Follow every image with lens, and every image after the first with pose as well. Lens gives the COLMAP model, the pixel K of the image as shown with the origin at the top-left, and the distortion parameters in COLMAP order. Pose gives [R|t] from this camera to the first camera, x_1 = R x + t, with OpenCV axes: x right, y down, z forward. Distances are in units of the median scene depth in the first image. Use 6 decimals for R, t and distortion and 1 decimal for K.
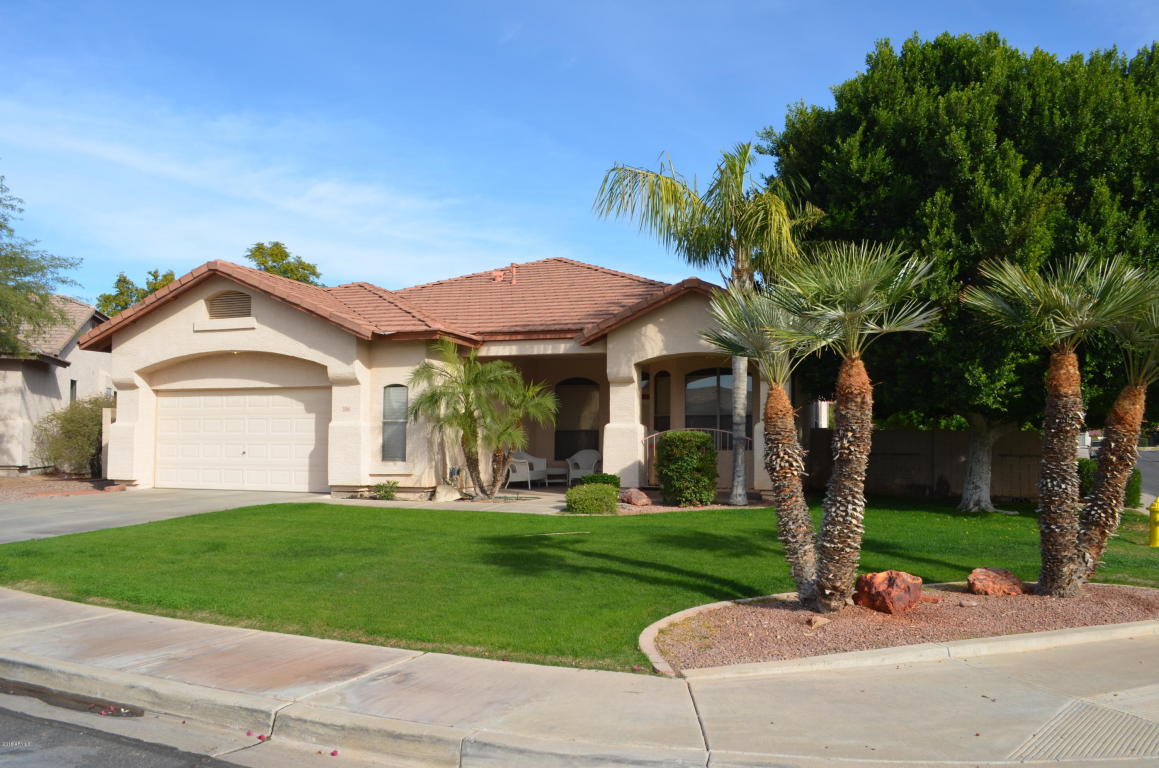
lens RADIAL K [[929.5, 0, 581.0], [0, 929.5, 379.6], [0, 0, 1]] dist [-0.054484, 0.001966]
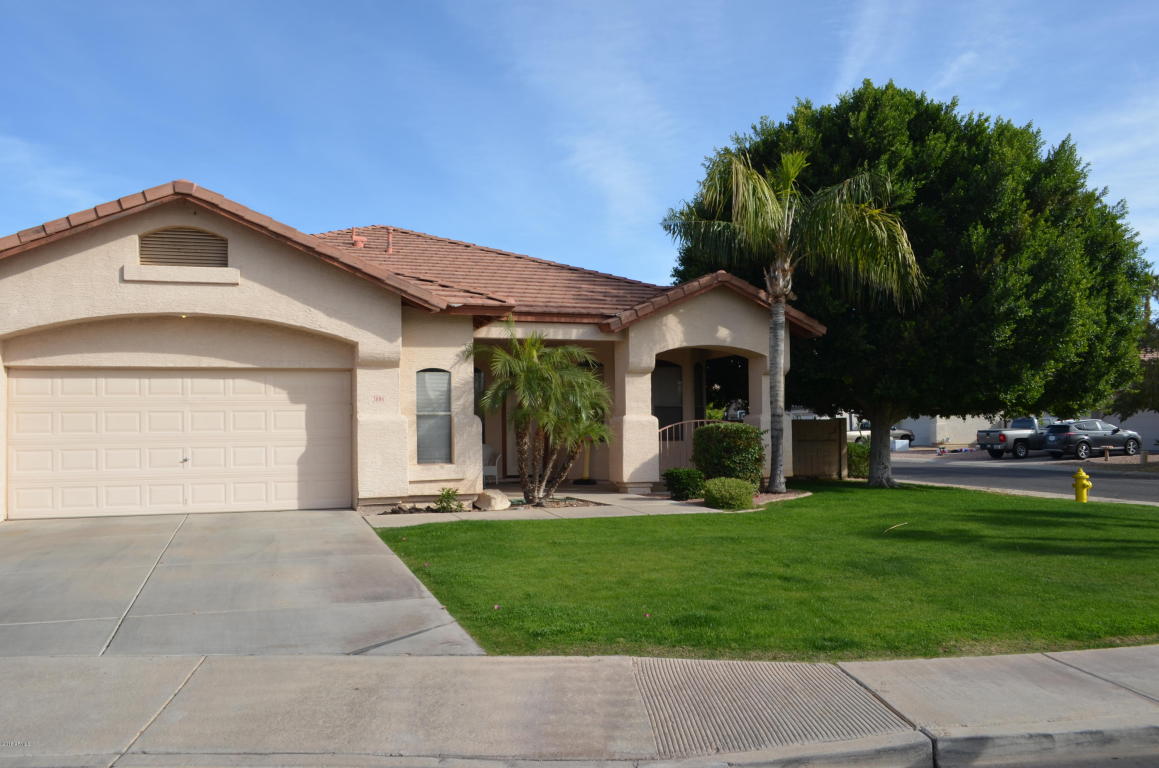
lens RADIAL K [[929.5, 0, 580.3], [0, 929.5, 387.8], [0, 0, 1]] dist [-0.054484, 0.001966]
pose [[0.789412, 0.014888, 0.613683, -0.593515], [-0.025043, 0.999655, 0.007963, 0.012184], [-0.613353, -0.021655, 0.789512, 0.283161]]
